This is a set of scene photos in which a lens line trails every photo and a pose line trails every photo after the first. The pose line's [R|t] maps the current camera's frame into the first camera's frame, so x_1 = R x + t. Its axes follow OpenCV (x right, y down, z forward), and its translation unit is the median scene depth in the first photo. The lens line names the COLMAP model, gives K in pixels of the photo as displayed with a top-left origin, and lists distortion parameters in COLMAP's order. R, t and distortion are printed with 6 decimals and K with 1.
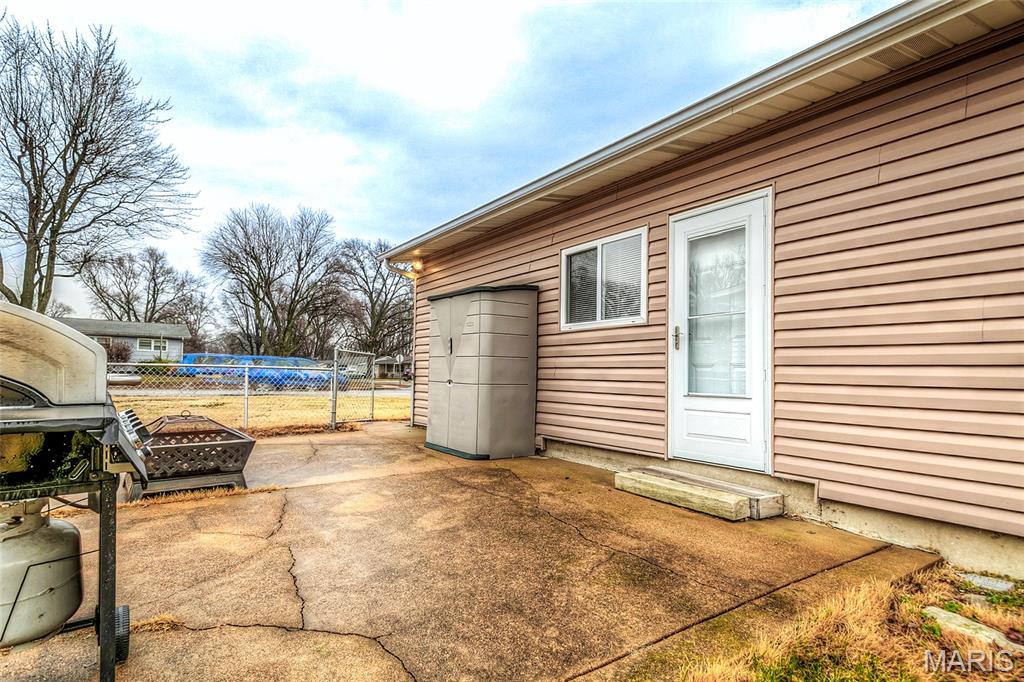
lens RADIAL K [[517.2, 0, 512.6], [0, 517.2, 354.5], [0, 0, 1]] dist [0.001486, -0.000536]
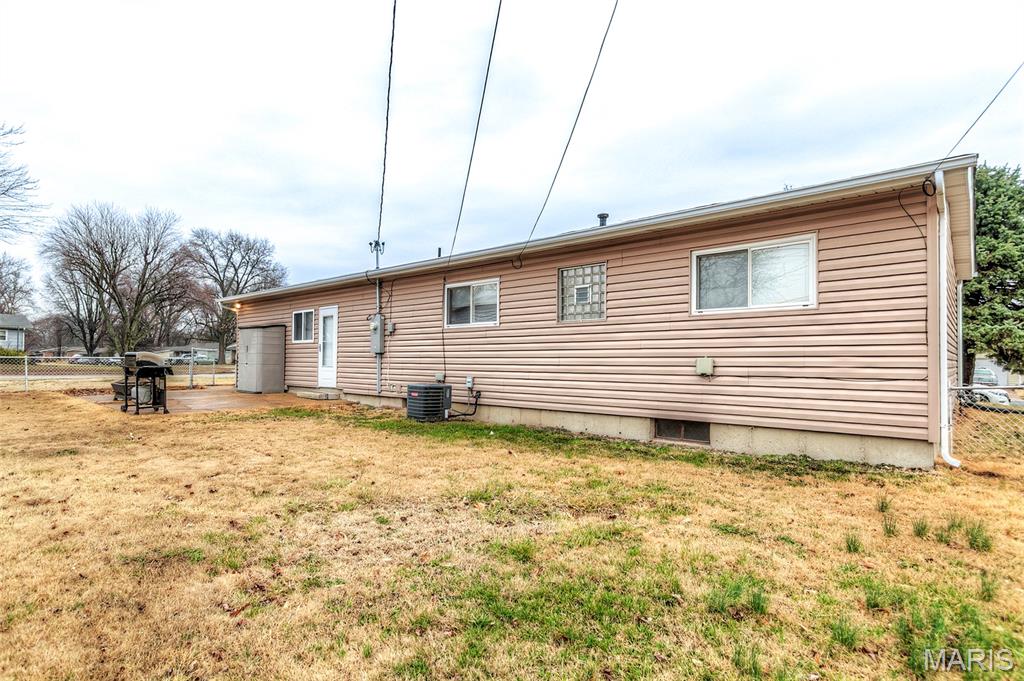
lens RADIAL K [[517.2, 0, 512.6], [0, 517.2, 354.0], [0, 0, 1]] dist [0.001486, -0.000536]
pose [[0.971594, -0.005360, 0.236592, 0.070031], [-0.001355, 0.999601, 0.028209, -0.008472], [-0.236649, -0.027728, 0.971199, -0.224238]]
